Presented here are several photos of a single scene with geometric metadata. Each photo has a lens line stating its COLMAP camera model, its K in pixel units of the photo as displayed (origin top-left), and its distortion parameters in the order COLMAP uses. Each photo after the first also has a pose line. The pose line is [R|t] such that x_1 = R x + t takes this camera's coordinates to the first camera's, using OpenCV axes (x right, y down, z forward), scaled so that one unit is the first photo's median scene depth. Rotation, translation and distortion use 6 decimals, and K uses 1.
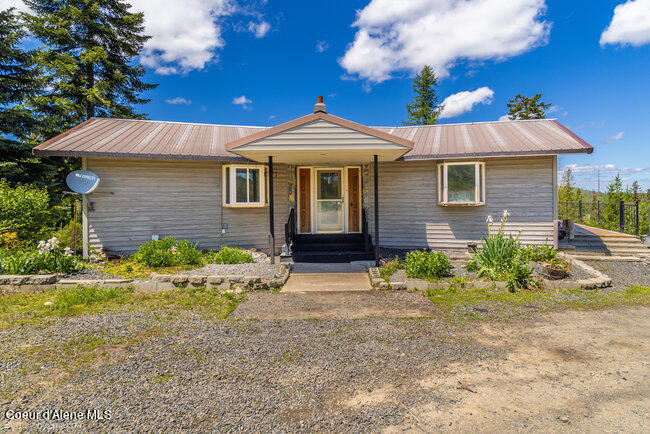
lens RADIAL K [[409.3, 0, 366.1], [0, 409.3, 208.4], [0, 0, 1]] dist [0.000494, 0.000405]
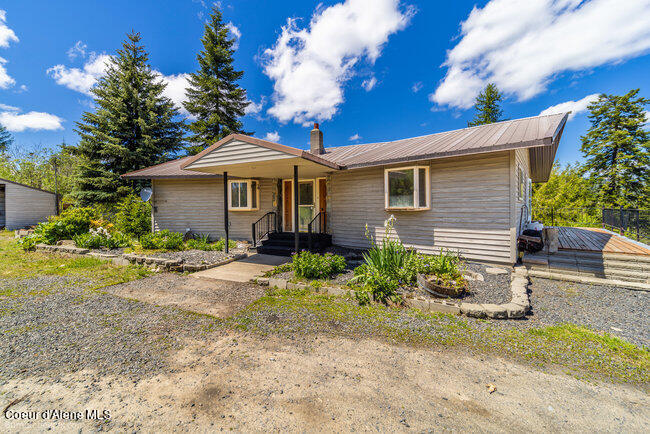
lens RADIAL K [[290.9, 0, 299.7], [0, 290.9, 216.6], [0, 0, 1]] dist [0.002377, 0.000038]
pose [[0.864737, 0.017256, -0.501929, 0.354862], [-0.012445, 0.999839, 0.012934, 0.002000], [0.502071, -0.004938, 0.864812, 0.237211]]
